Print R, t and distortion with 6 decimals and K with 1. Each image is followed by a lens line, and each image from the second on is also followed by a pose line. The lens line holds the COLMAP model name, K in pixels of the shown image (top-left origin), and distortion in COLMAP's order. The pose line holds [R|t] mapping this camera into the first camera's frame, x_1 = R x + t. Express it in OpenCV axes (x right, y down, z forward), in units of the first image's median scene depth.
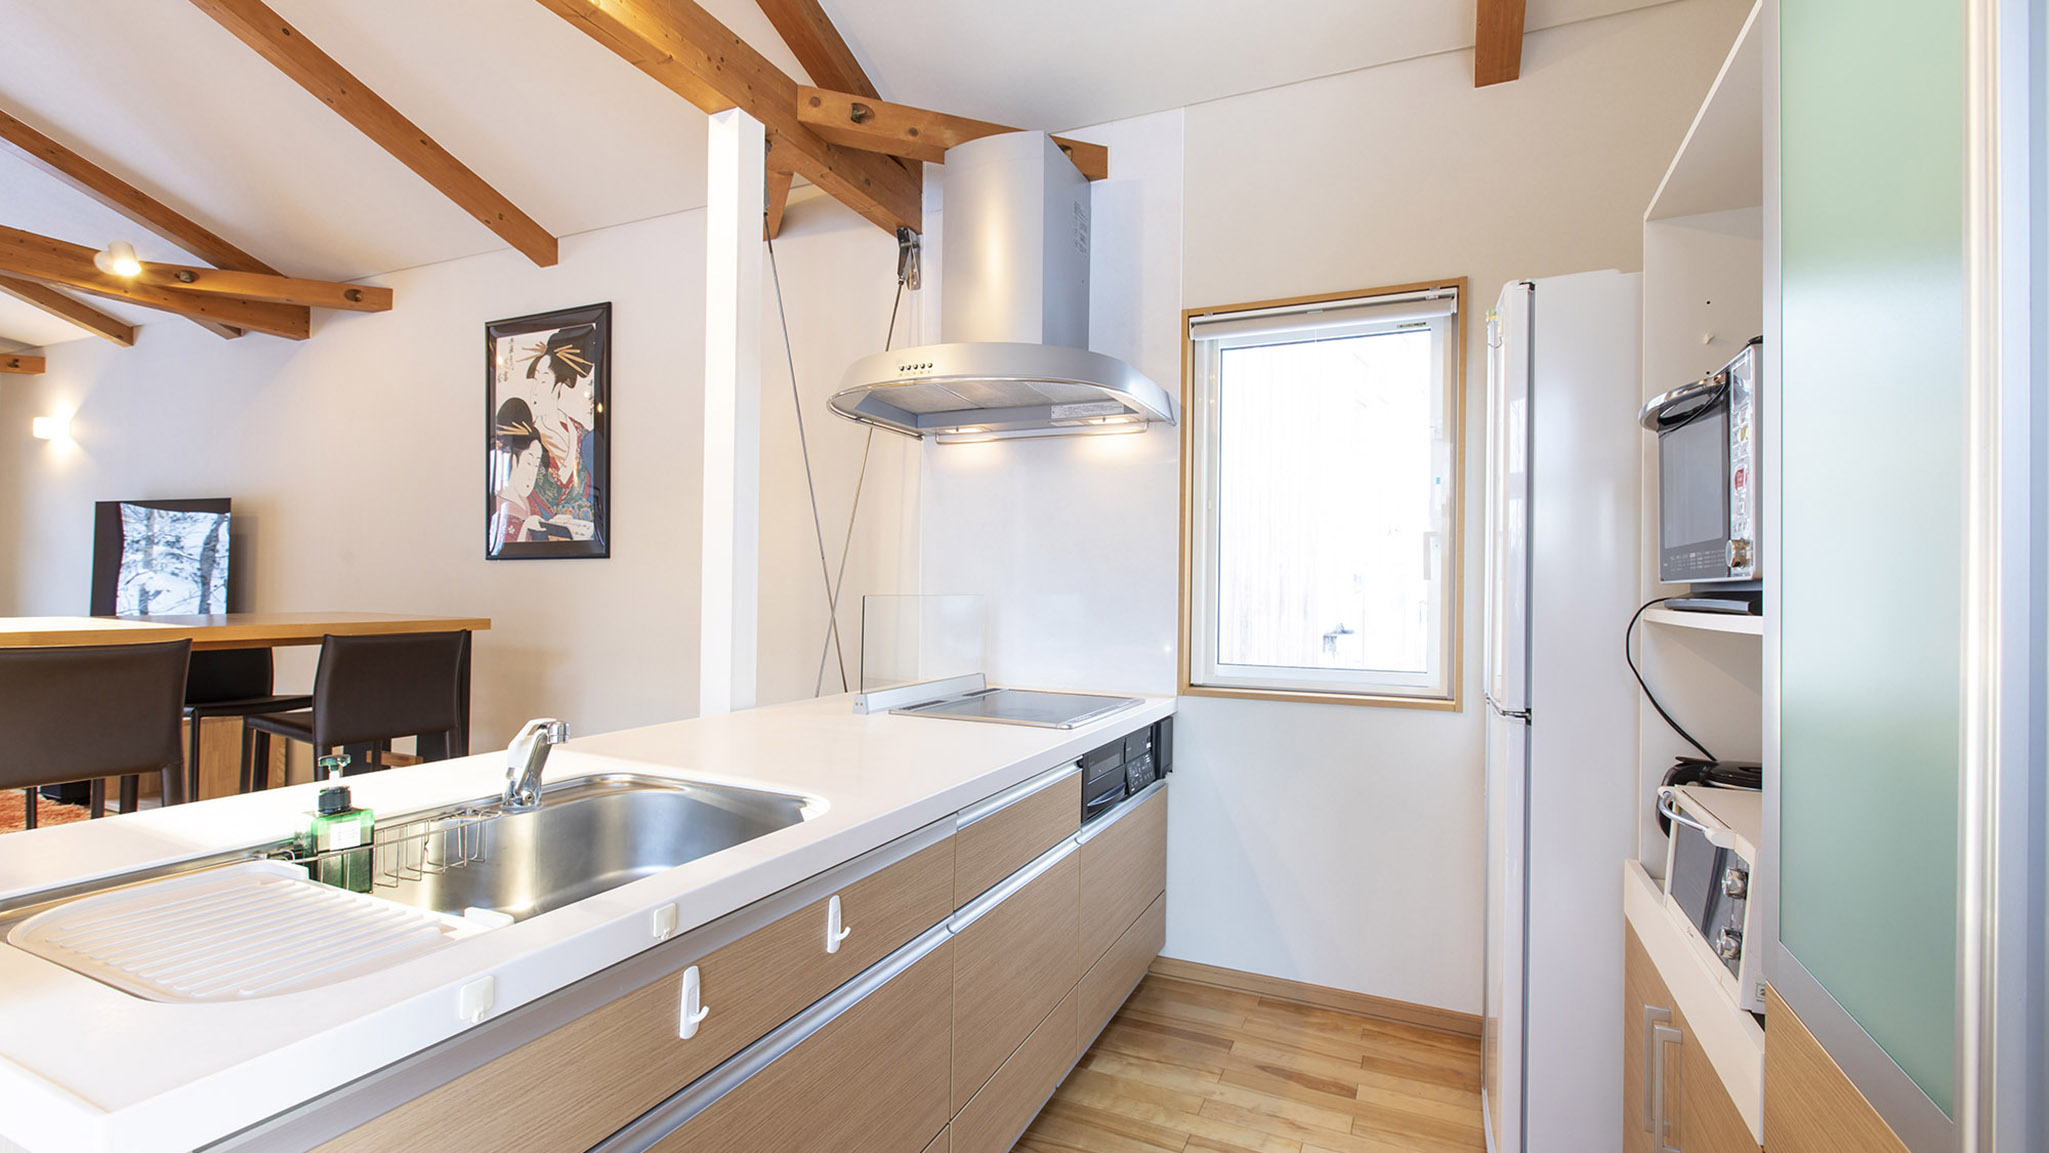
lens RADIAL K [[916.1, 0, 1024.5], [0, 916.1, 576.5], [0, 0, 1]] dist [0.001360, 0.000333]
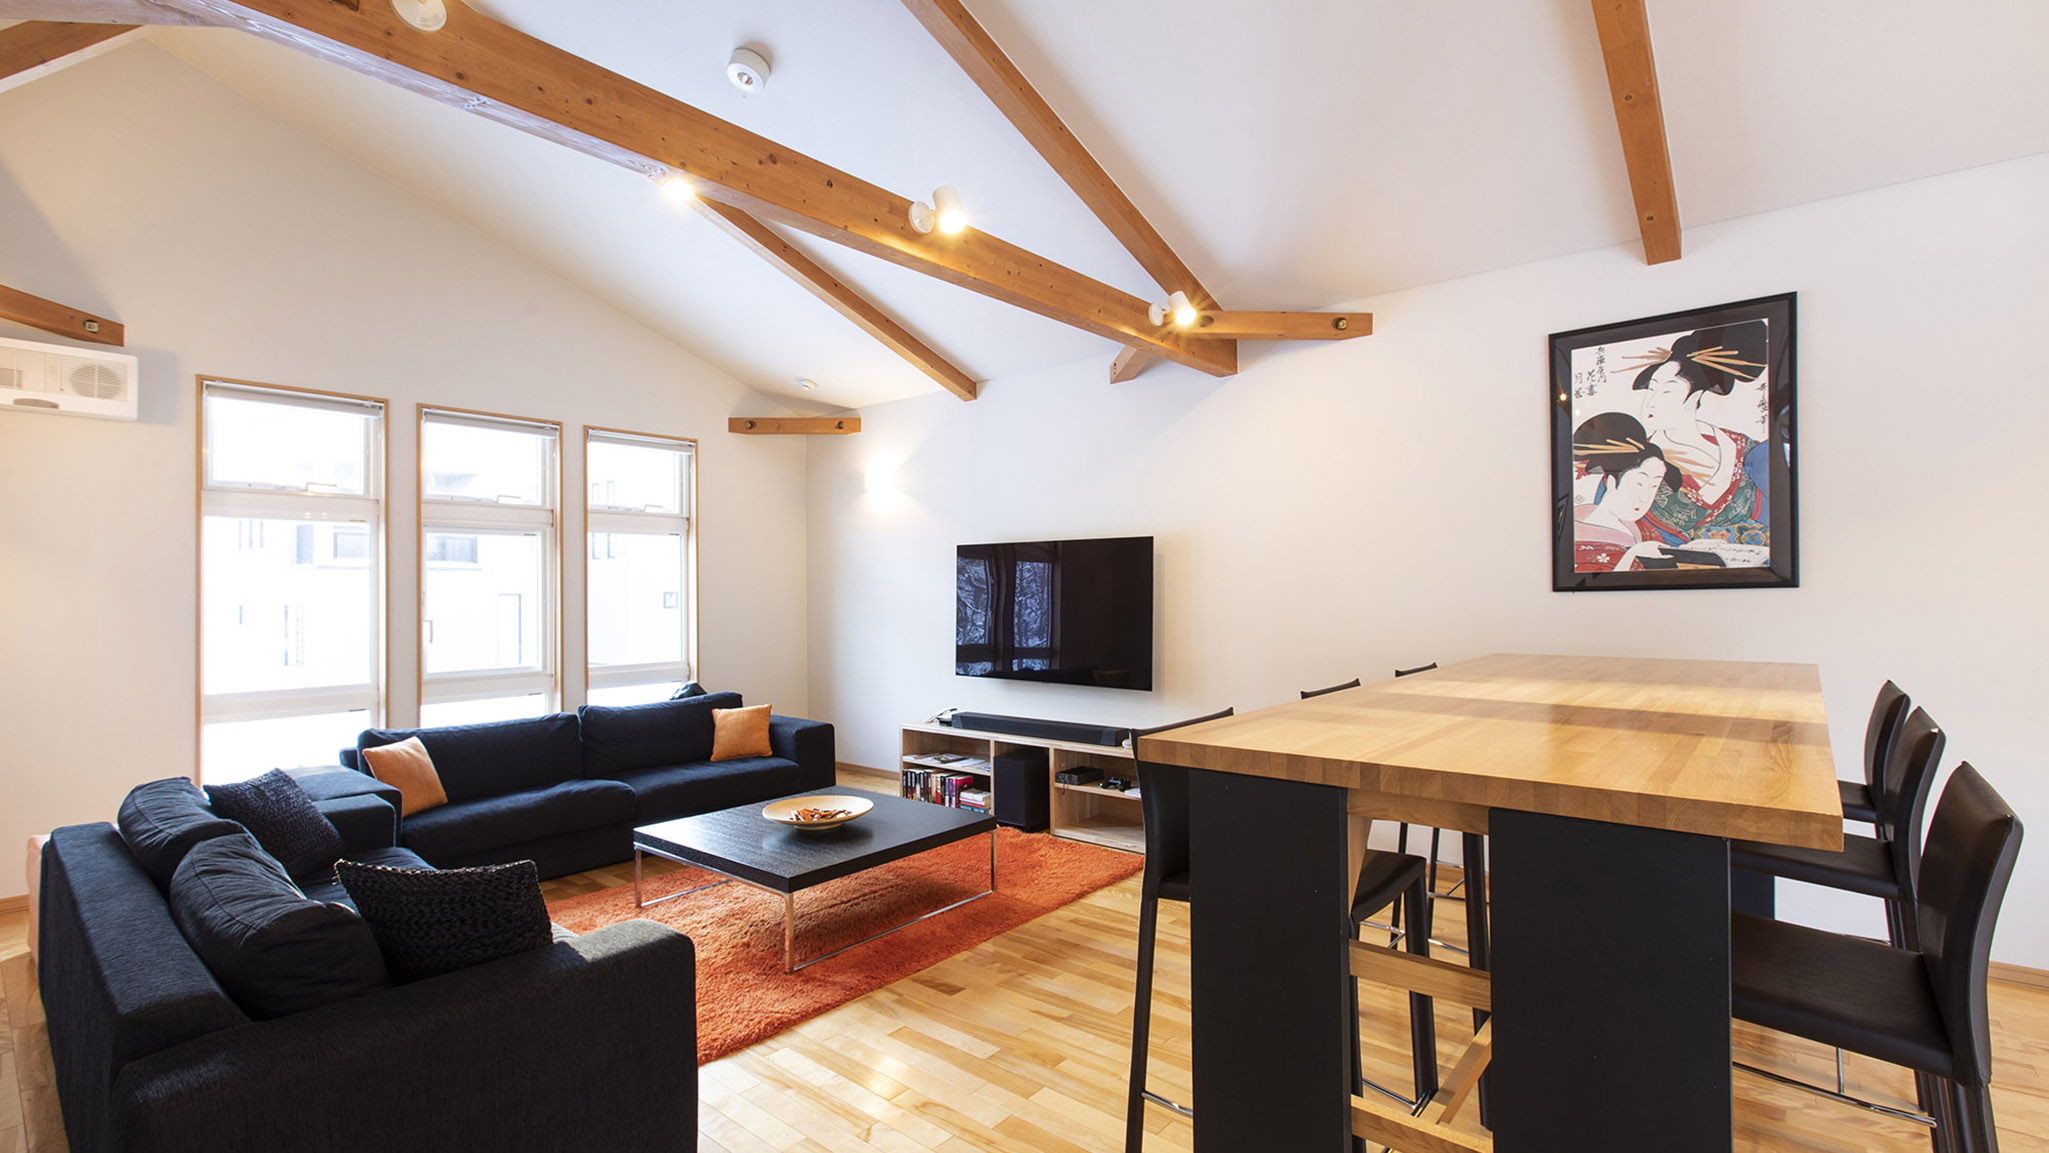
lens RADIAL K [[916.1, 0, 1024.5], [0, 916.1, 576.5], [0, 0, 1]] dist [0.001360, 0.000333]
pose [[0.963021, -0.029366, -0.267821, -0.890346], [0.025201, 0.999502, -0.018976, -0.030869], [0.268245, 0.011525, 0.963282, -0.026903]]
